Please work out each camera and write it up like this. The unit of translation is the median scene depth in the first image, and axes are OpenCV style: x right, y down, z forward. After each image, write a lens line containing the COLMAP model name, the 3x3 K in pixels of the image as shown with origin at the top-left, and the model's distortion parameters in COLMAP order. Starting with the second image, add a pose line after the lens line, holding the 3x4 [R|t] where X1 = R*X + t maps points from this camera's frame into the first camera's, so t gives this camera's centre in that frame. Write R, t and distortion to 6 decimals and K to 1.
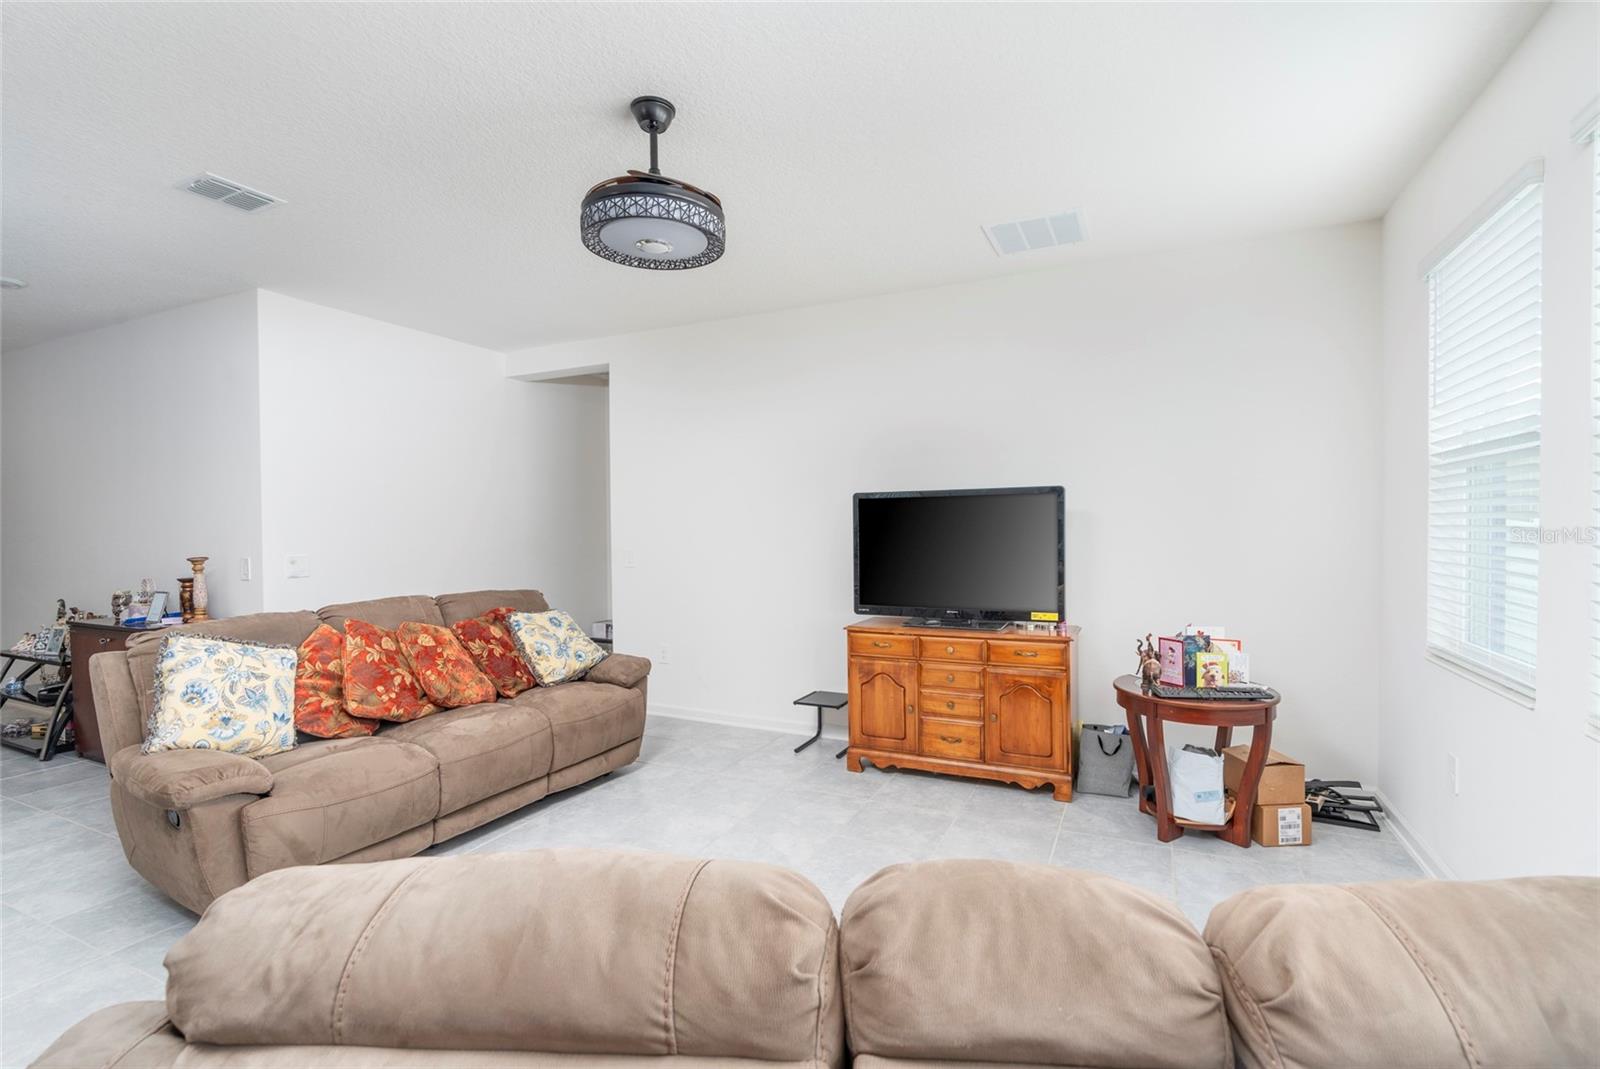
lens RADIAL K [[736.9, 0, 796.1], [0, 736.9, 540.2], [0, 0, 1]] dist [0.018046, 0.000357]
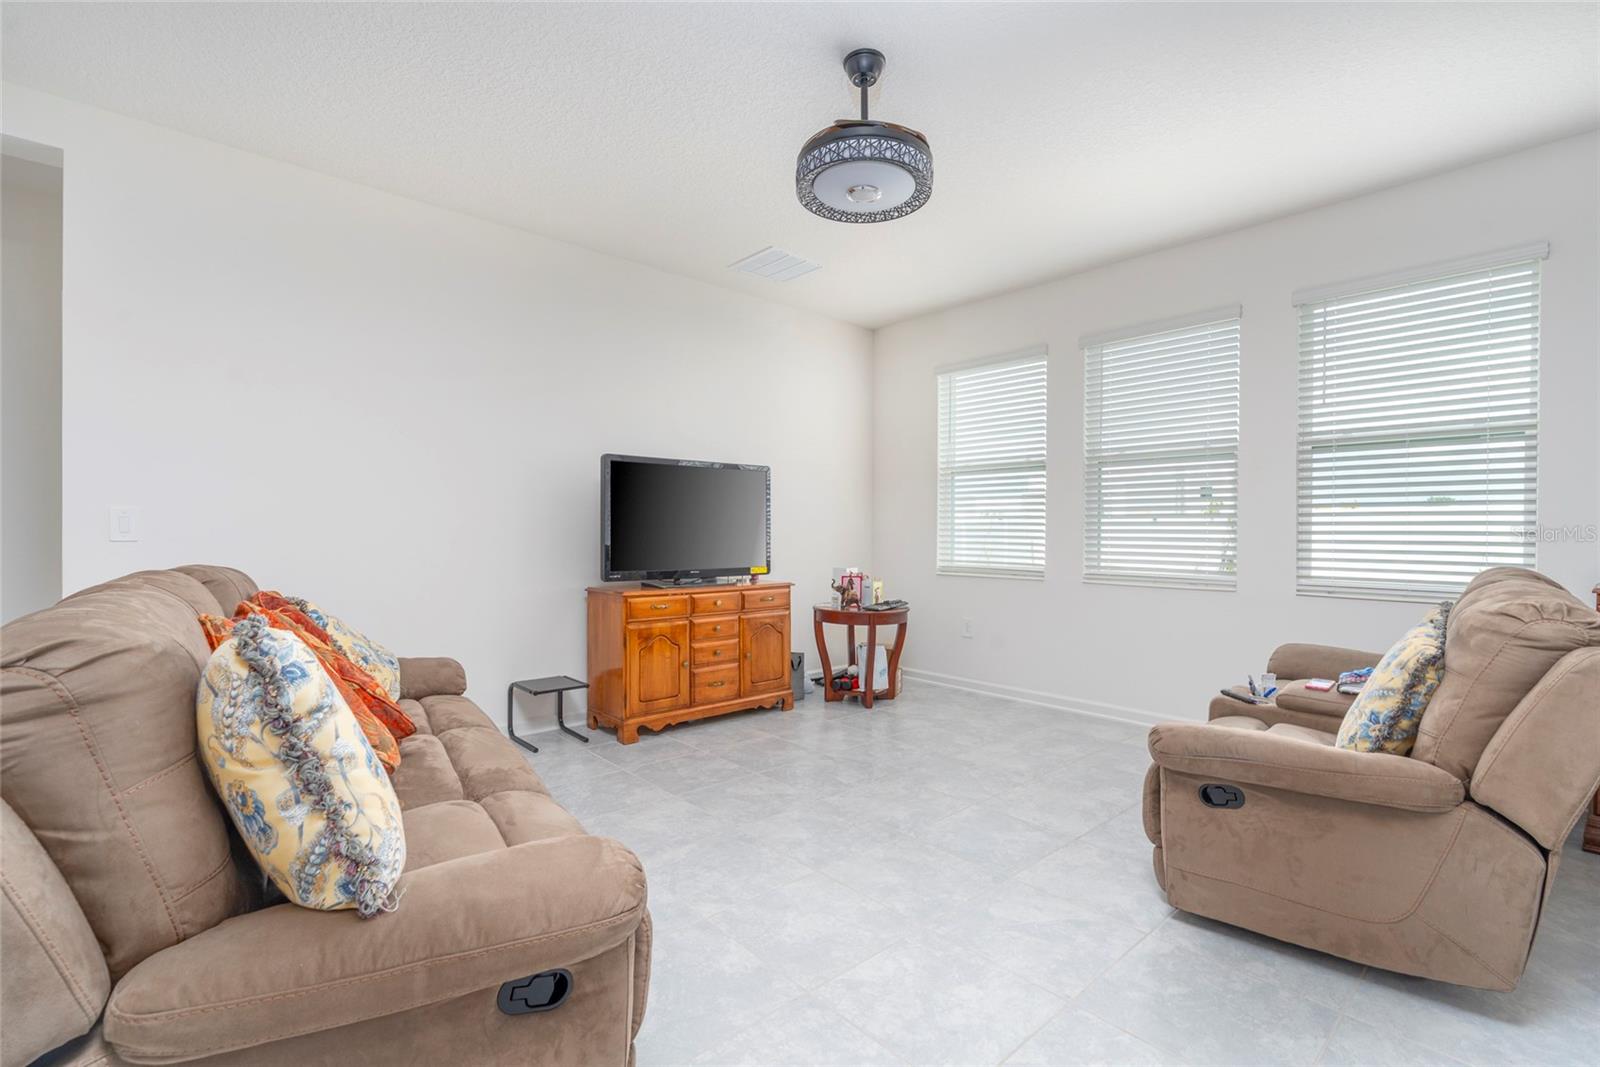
lens RADIAL K [[736.9, 0, 802.7], [0, 736.9, 532.0], [0, 0, 1]] dist [0.018046, 0.000357]
pose [[0.381538, 0.016840, 0.924200, -0.775428], [0.005713, 0.999772, -0.020576, 0.063631], [-0.924335, 0.013131, 0.381355, 0.452299]]
